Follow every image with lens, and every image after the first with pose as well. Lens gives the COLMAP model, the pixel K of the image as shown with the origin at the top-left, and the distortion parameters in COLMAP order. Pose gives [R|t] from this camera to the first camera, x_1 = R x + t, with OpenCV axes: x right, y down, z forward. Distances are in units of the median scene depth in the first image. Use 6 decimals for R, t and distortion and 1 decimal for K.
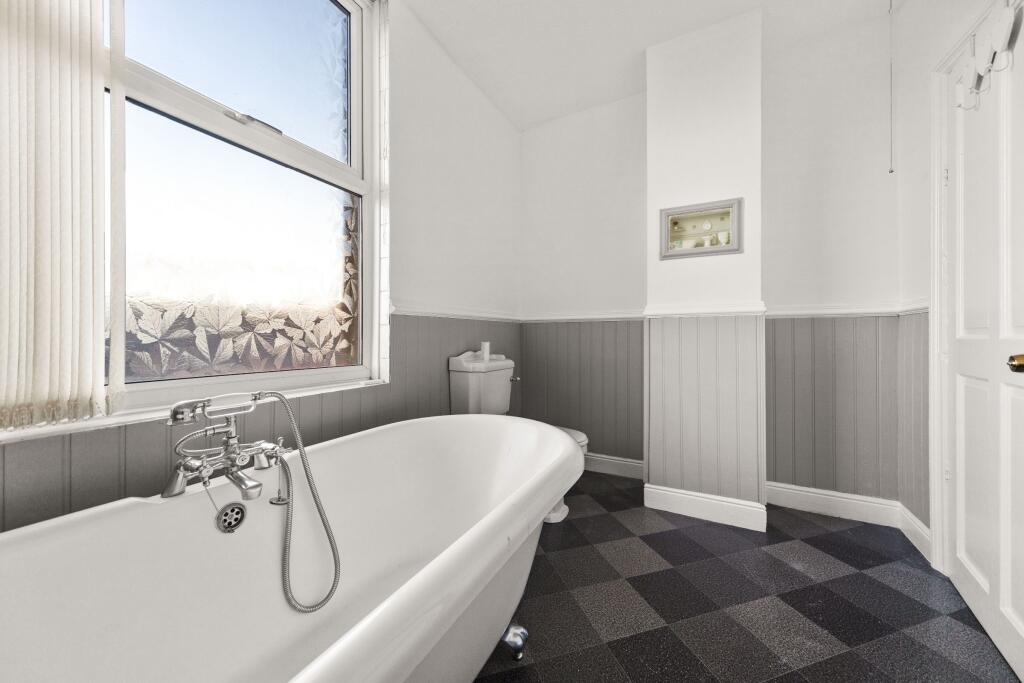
lens RADIAL K [[350.8, 0, 519.0], [0, 350.8, 340.0], [0, 0, 1]] dist [0.001315, 0.000010]
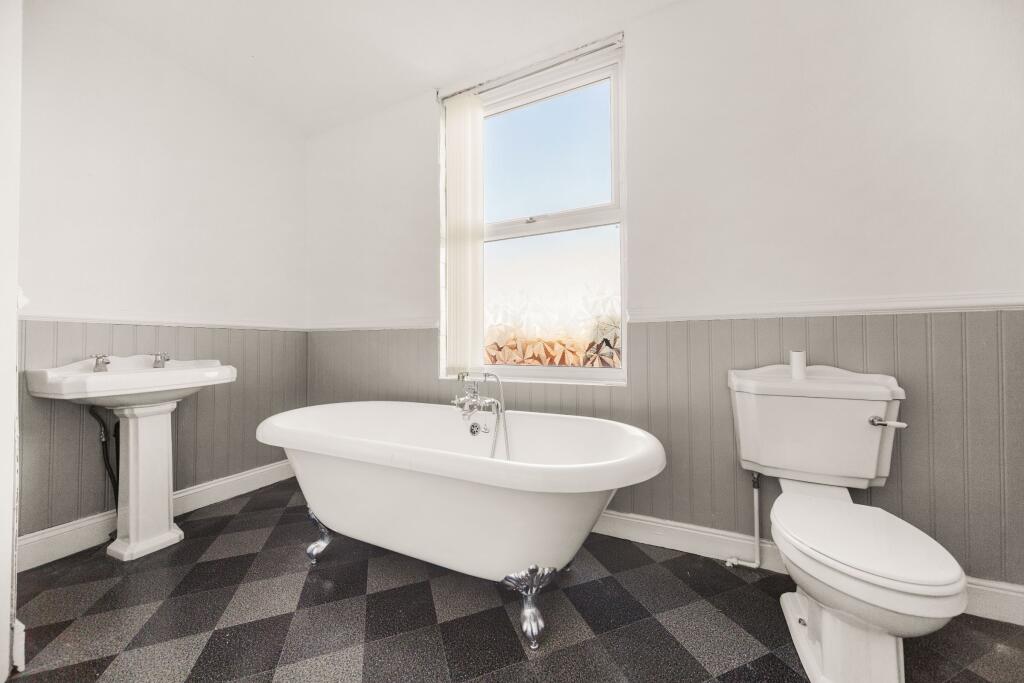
lens RADIAL K [[350.8, 0, 519.0], [0, 350.8, 340.0], [0, 0, 1]] dist [0.001315, 0.000010]
pose [[0.056865, -0.007878, -0.998351, 0.798229], [-0.000704, 0.999968, -0.007930, -0.014651], [0.998382, 0.001154, 0.056857, 0.722379]]
